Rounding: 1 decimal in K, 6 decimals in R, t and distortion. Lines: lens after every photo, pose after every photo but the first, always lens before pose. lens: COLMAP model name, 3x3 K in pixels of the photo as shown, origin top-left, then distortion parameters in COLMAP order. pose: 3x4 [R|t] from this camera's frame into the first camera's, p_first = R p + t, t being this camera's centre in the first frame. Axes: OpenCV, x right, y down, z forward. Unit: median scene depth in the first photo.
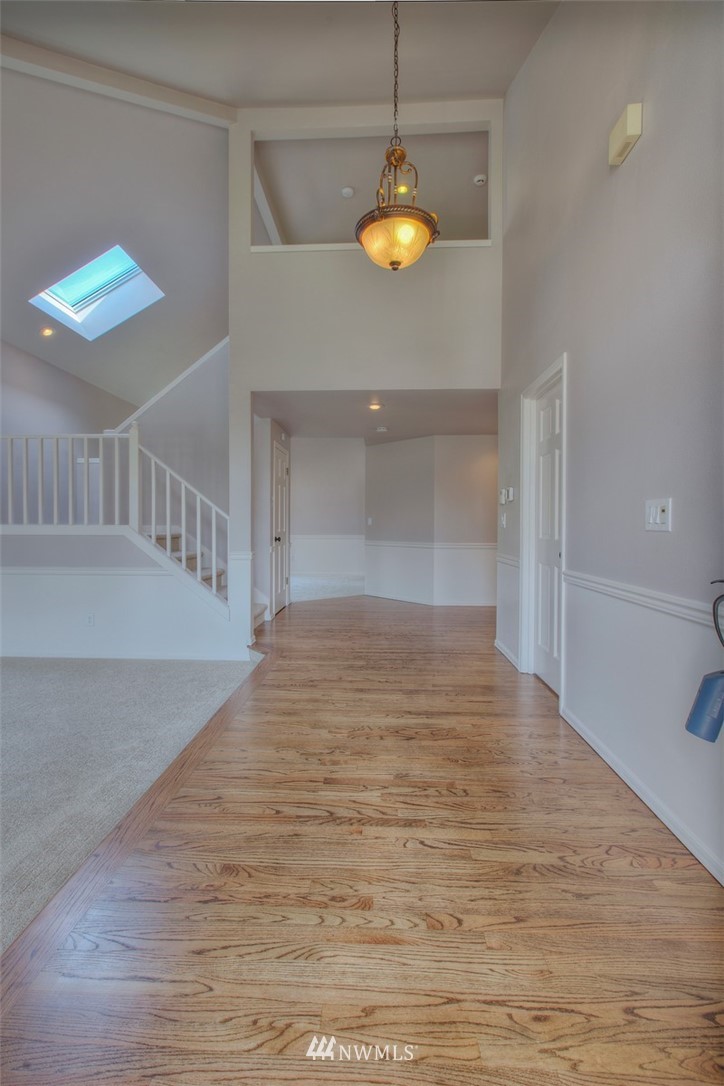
lens RADIAL K [[487.9, 0, 361.3], [0, 487.9, 539.6], [0, 0, 1]] dist [0.004120, 0.000385]
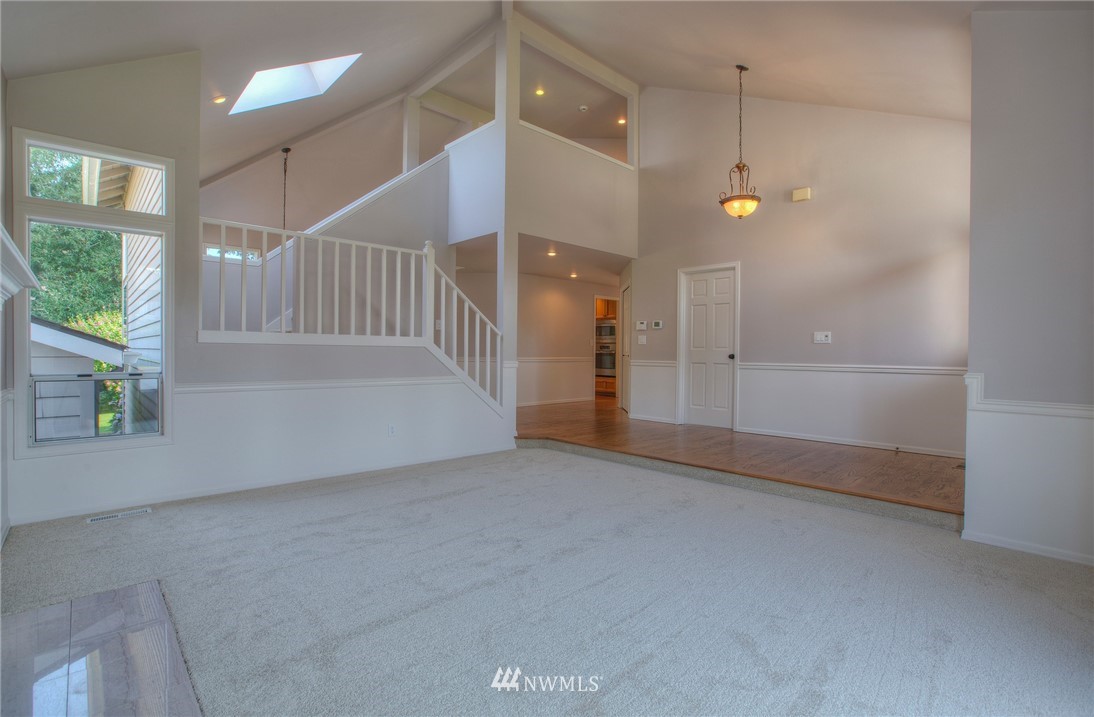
lens RADIAL K [[497.9, 0, 546.8], [0, 497.9, 356.0], [0, 0, 1]] dist [-0.003067, -0.000181]
pose [[0.695599, -0.005255, 0.718411, -1.072426], [0.014361, 0.999875, -0.006591, 0.021653], [-0.718287, 0.014902, 0.695588, 0.059422]]
